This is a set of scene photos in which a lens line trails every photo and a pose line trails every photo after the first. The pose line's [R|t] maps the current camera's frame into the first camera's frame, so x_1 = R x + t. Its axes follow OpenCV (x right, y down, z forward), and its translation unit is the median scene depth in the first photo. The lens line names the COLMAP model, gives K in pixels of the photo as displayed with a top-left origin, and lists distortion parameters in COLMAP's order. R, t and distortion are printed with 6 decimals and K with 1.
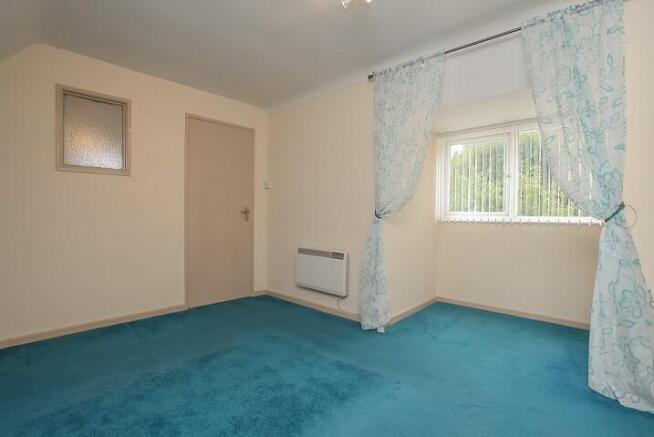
lens RADIAL K [[323.0, 0, 327.0], [0, 323.0, 218.5], [0, 0, 1]] dist [-0.001313, 0.000002]
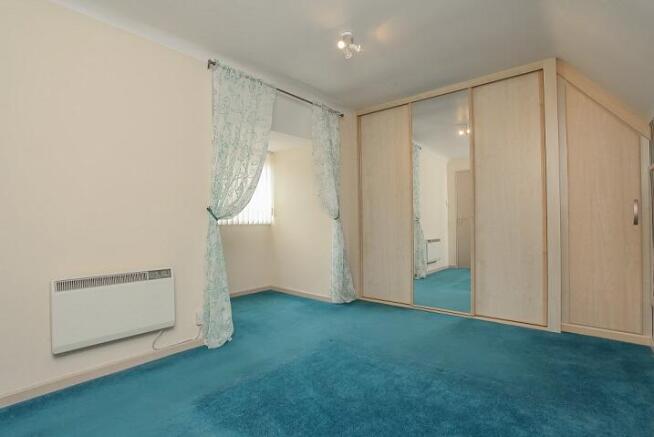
lens RADIAL K [[323.0, 0, 327.0], [0, 323.0, 218.5], [0, 0, 1]] dist [-0.001313, 0.000002]
pose [[-0.012230, 0.006168, 0.999906, -0.726169], [0.027812, 0.999596, -0.005826, 0.006621], [-0.999538, 0.027738, -0.012397, 0.671251]]
